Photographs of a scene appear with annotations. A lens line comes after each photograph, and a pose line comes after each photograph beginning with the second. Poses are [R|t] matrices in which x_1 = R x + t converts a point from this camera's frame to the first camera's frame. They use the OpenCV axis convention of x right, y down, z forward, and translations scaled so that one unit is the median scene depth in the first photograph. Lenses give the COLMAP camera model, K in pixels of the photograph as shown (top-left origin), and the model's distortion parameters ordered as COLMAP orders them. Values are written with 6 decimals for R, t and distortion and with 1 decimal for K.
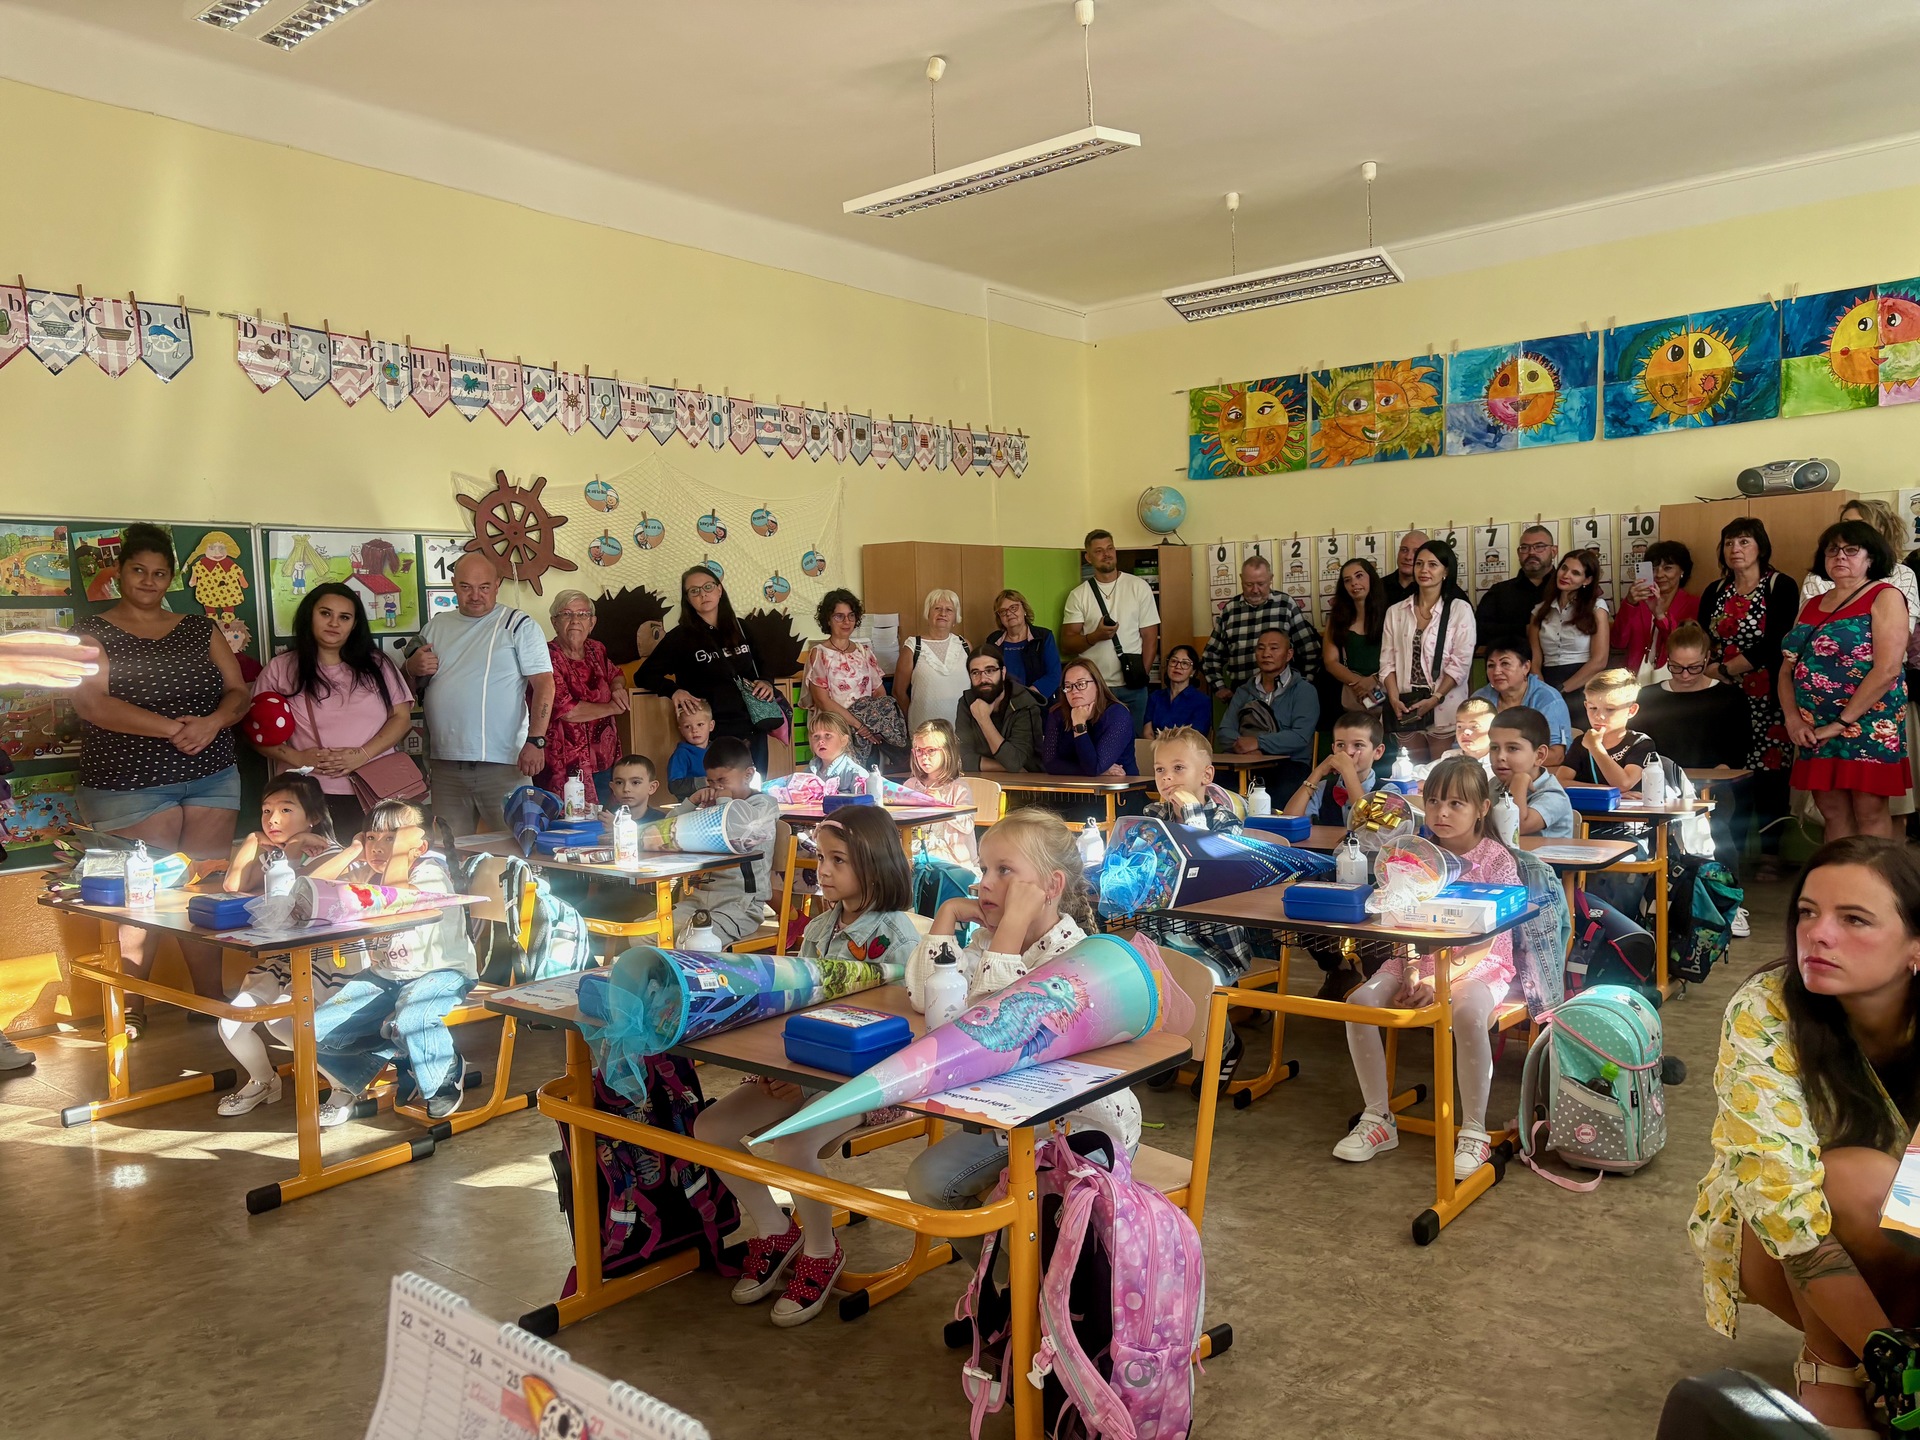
lens RADIAL K [[1456.5, 0, 973.5], [0, 1456.5, 740.2], [0, 0, 1]] dist [0.057722, -0.061013]
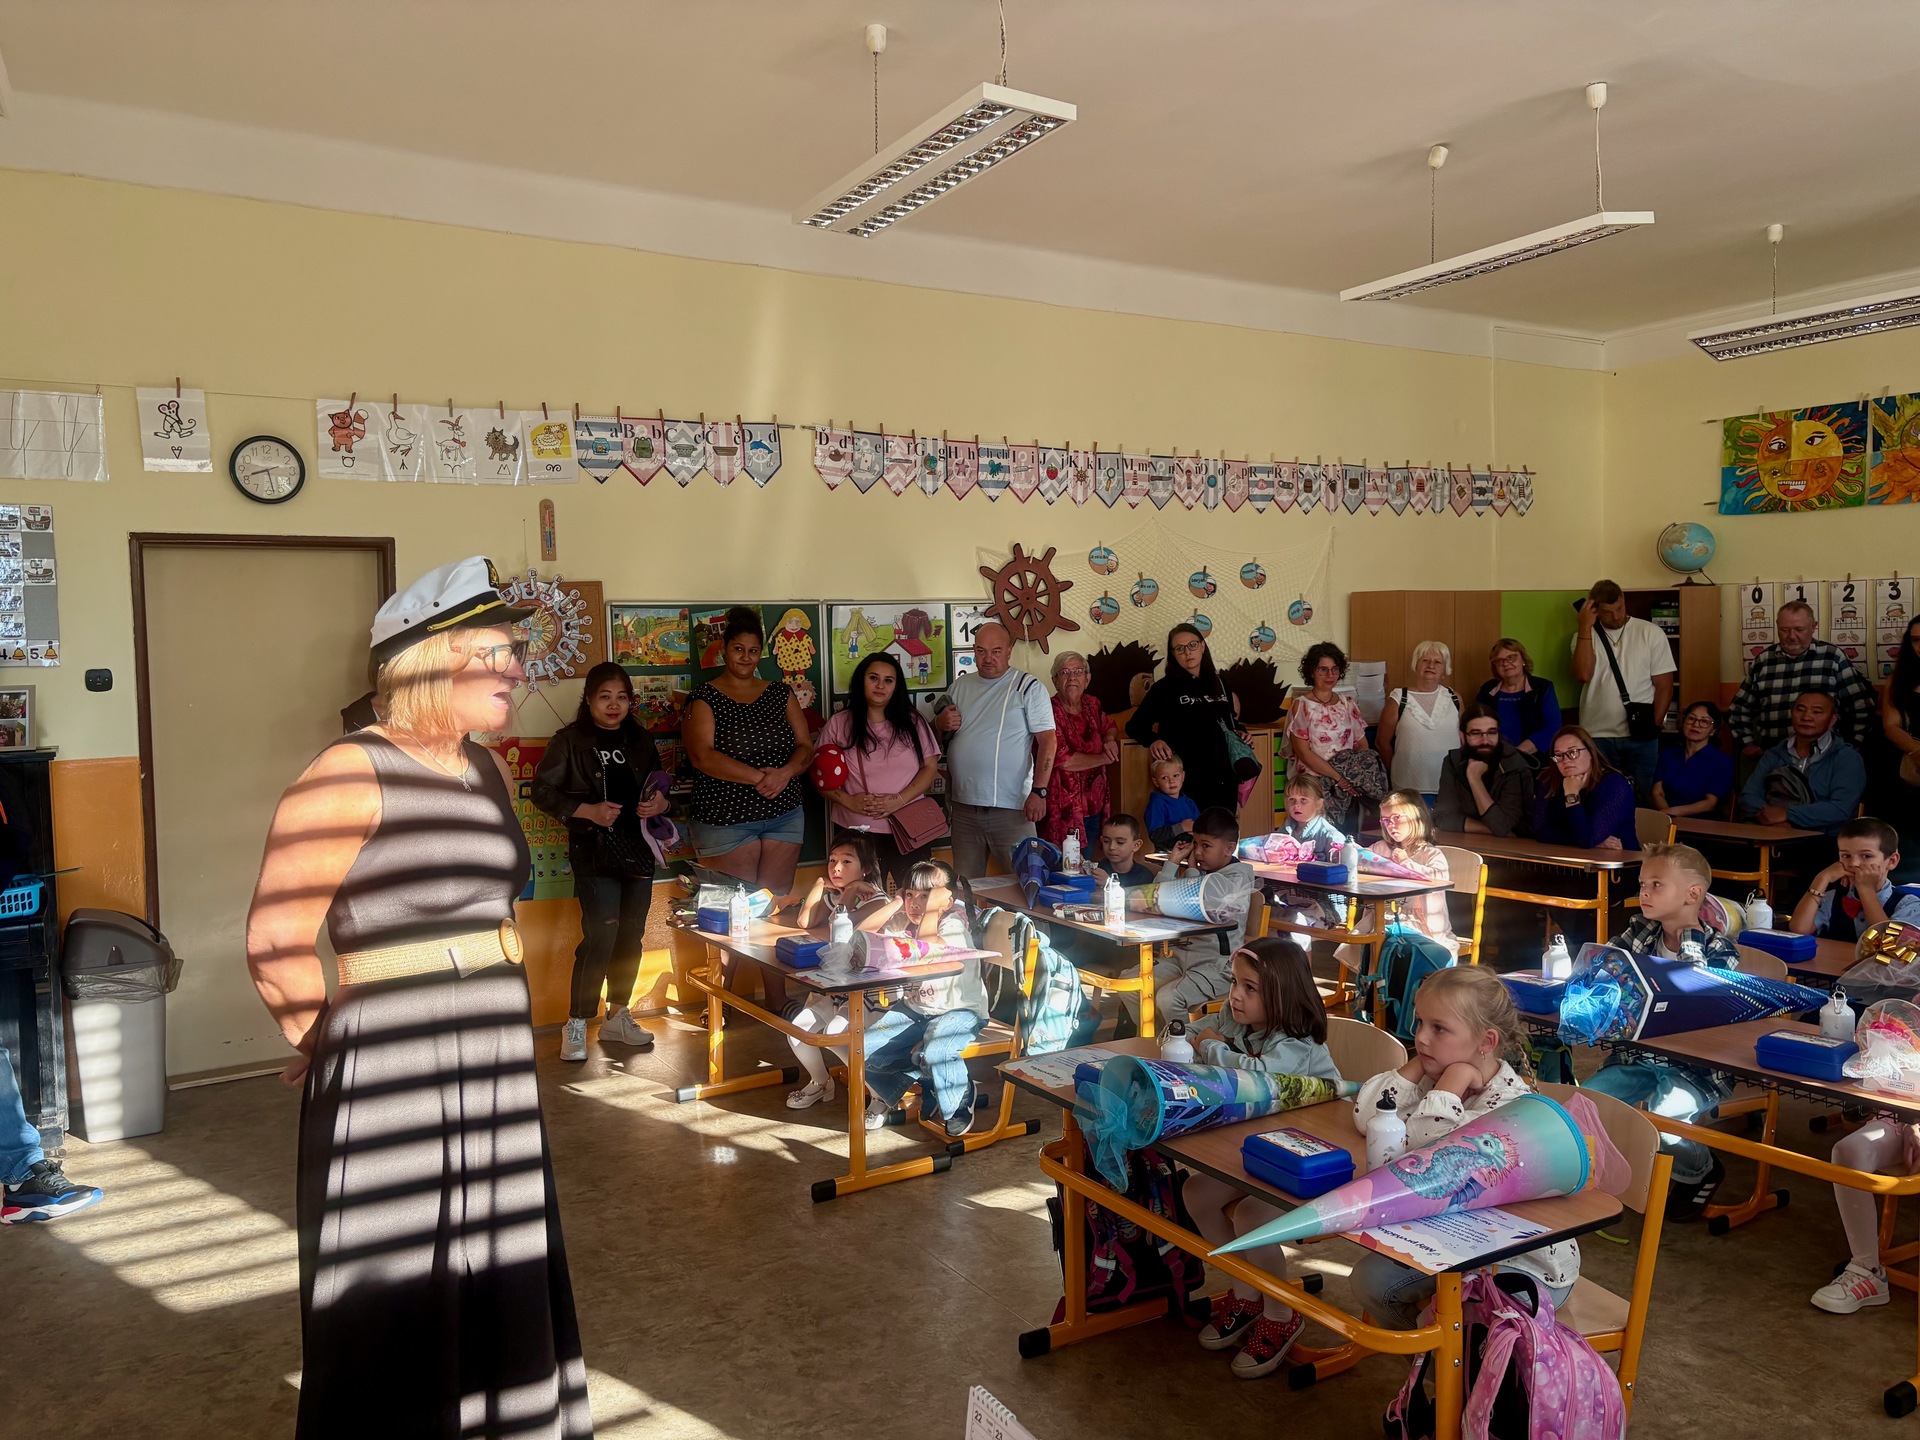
lens RADIAL K [[1456.5, 0, 956.8], [0, 1456.5, 725.9], [0, 0, 1]] dist [0.057722, -0.061013]
pose [[0.941376, 0.032804, -0.335762, 0.020618], [-0.033070, 0.999441, 0.004927, -0.071695], [0.335735, 0.006465, 0.941934, -0.101782]]
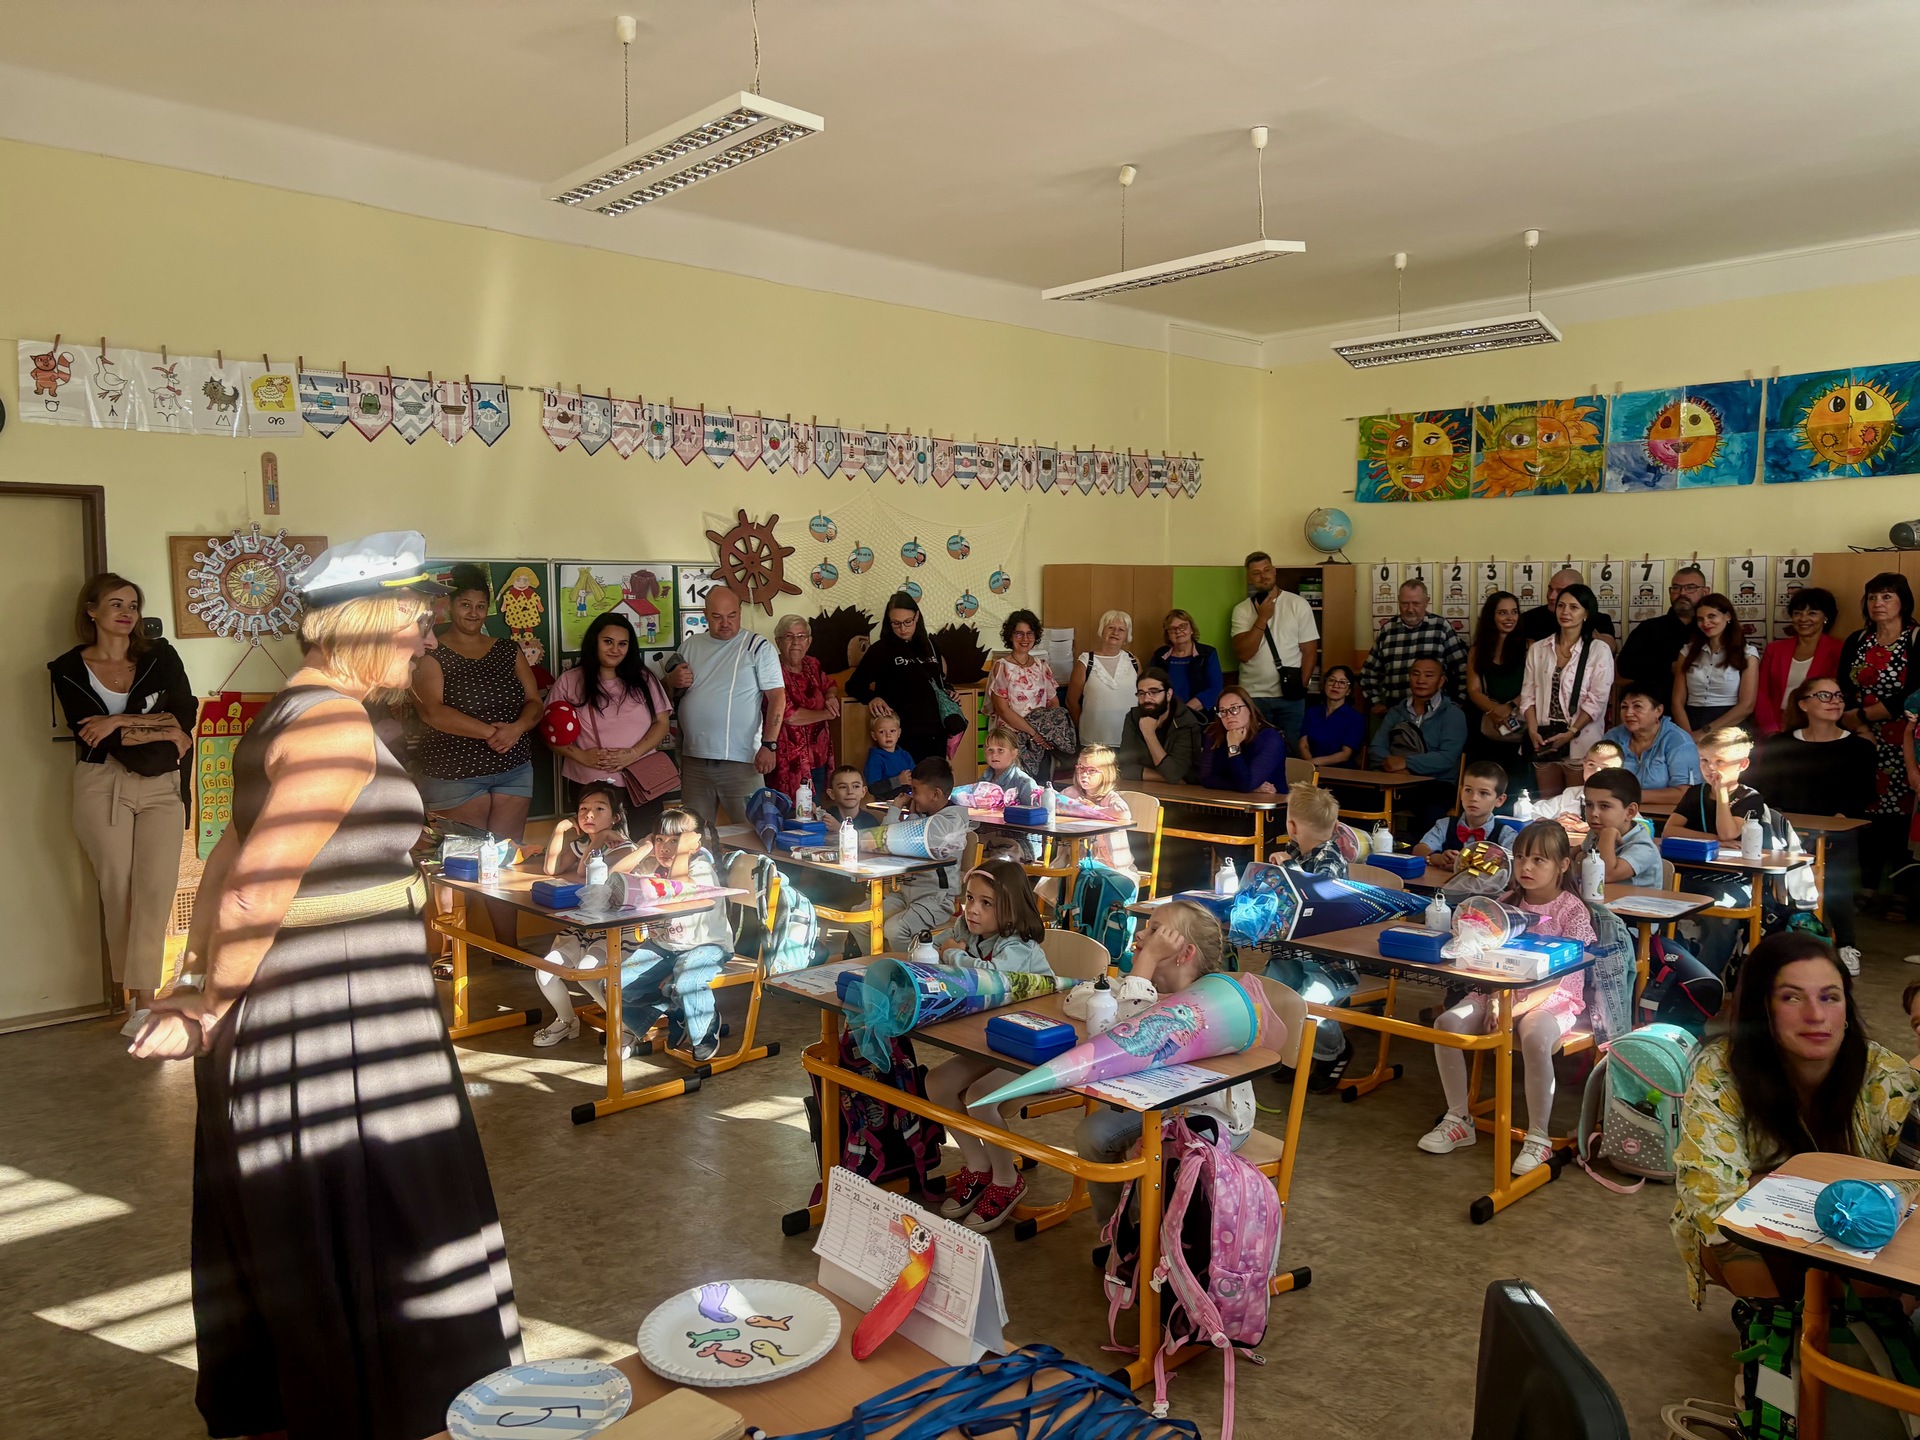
lens RADIAL K [[1456.5, 0, 942.1], [0, 1456.5, 715.0], [0, 0, 1]] dist [0.057722, -0.061013]
pose [[0.989846, 0.038679, -0.136781, 0.005165], [-0.036963, 0.999203, 0.015059, -0.064072], [0.137254, -0.009850, 0.990487, -0.210145]]
